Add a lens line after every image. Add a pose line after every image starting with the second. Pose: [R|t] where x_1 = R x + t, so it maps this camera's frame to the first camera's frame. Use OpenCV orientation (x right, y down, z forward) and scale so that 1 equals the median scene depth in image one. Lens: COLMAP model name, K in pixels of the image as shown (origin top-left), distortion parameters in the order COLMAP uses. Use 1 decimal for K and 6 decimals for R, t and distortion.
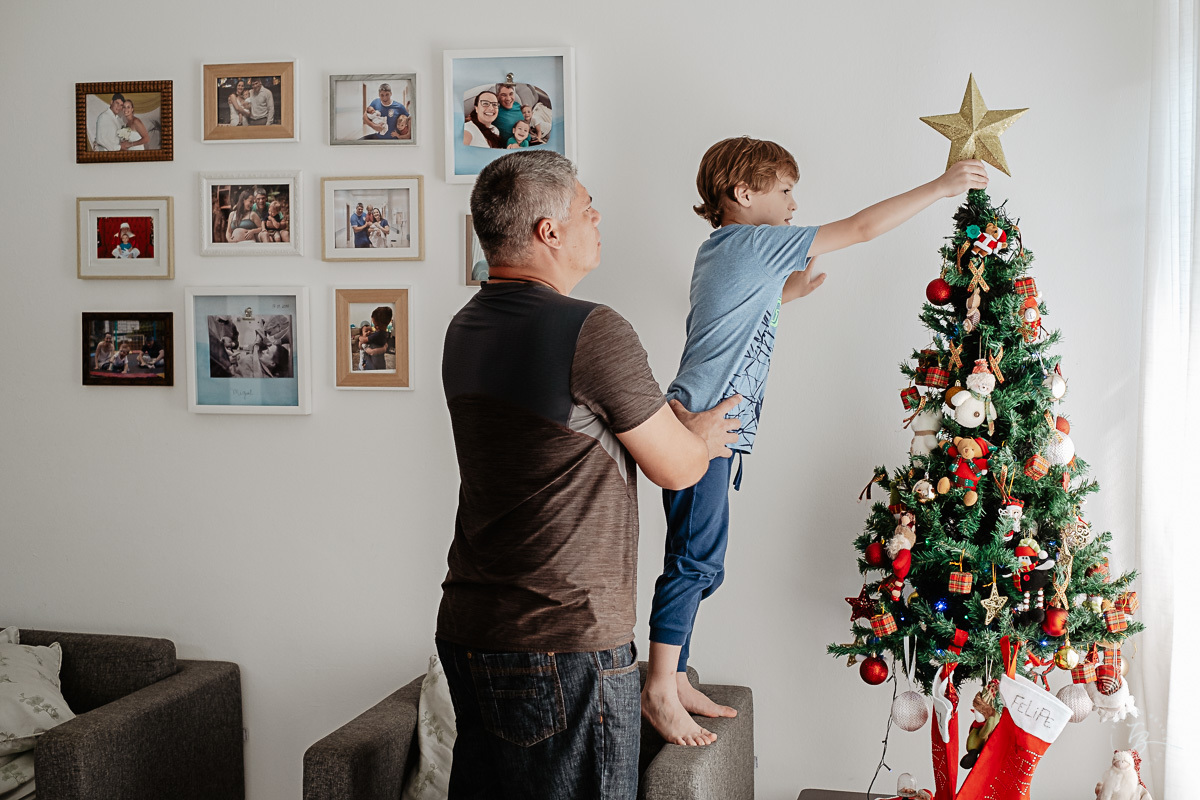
lens RADIAL K [[1907.9, 0, 626.8], [0, 1907.9, 375.2], [0, 0, 1]] dist [-0.026529, 0.000000]
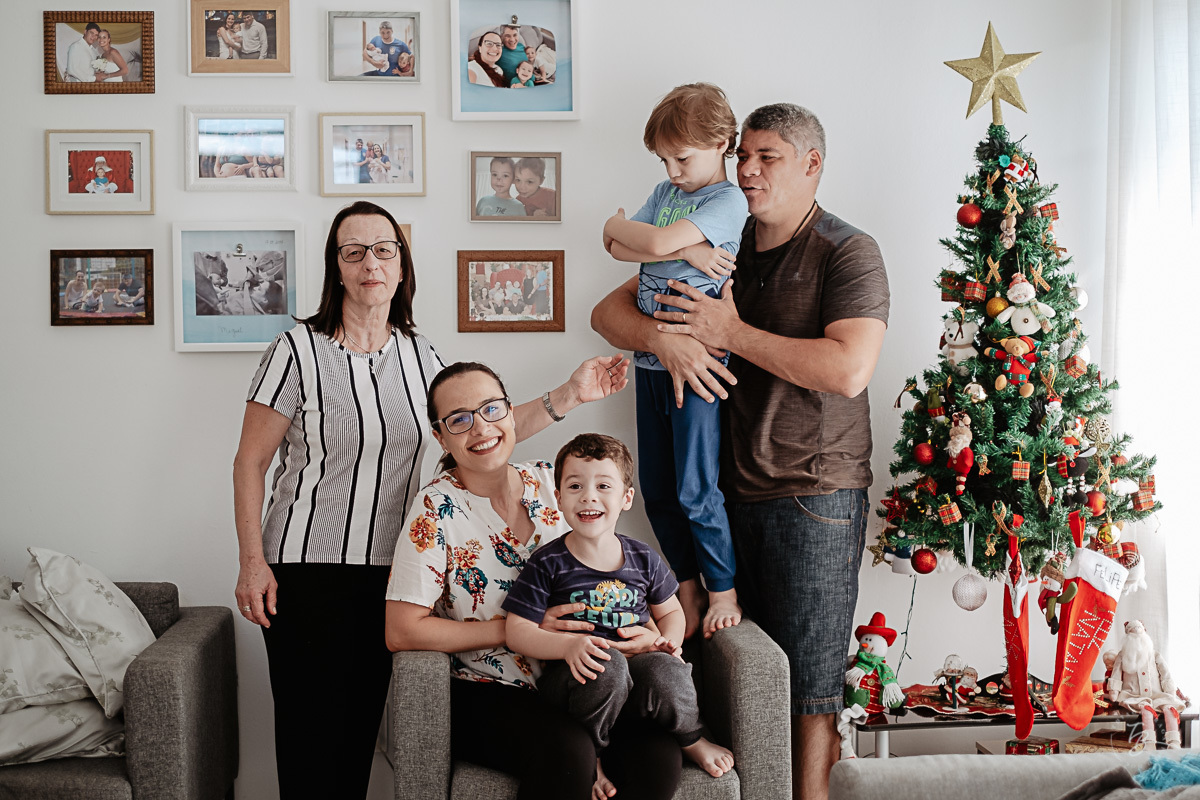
lens RADIAL K [[1907.9, 0, 593.0], [0, 1907.9, 384.7], [0, 0, 1]] dist [-0.026529, 0.000000]
pose [[0.955074, -0.013371, 0.296067, -0.321348], [0.020467, 0.999572, -0.020883, 0.062775], [-0.295661, 0.026004, 0.954939, 0.006150]]
